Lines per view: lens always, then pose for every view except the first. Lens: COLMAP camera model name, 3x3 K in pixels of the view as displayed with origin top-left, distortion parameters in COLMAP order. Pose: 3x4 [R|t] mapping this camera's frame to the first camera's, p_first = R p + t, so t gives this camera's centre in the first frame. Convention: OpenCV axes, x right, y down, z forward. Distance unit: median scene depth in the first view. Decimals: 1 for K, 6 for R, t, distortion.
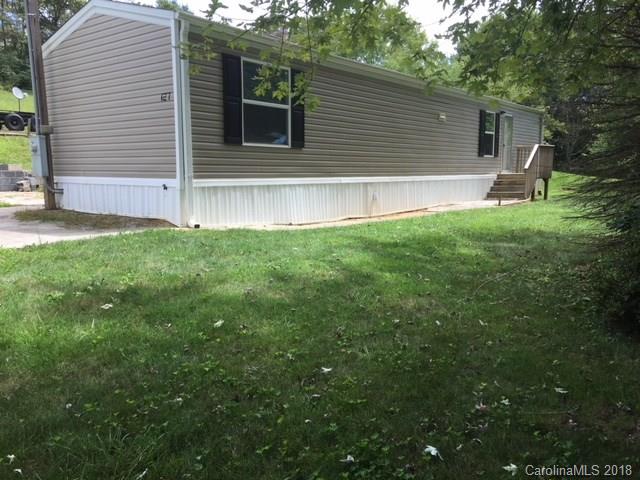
lens RADIAL K [[533.5, 0, 322.9], [0, 533.5, 240.5], [0, 0, 1]] dist [0.084918, -0.130671]
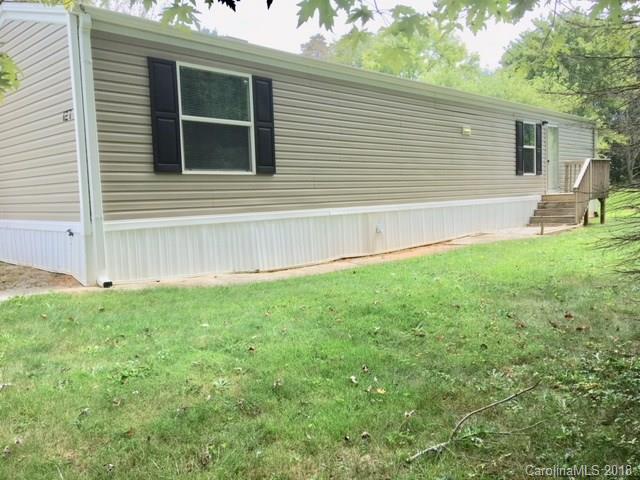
lens RADIAL K [[533.5, 0, 322.9], [0, 533.5, 240.5], [0, 0, 1]] dist [0.084918, -0.130671]
pose [[0.995142, -0.025118, -0.095194, 0.098427], [0.021012, 0.998816, -0.043885, -0.035113], [0.096184, 0.041671, 0.994491, 0.203230]]
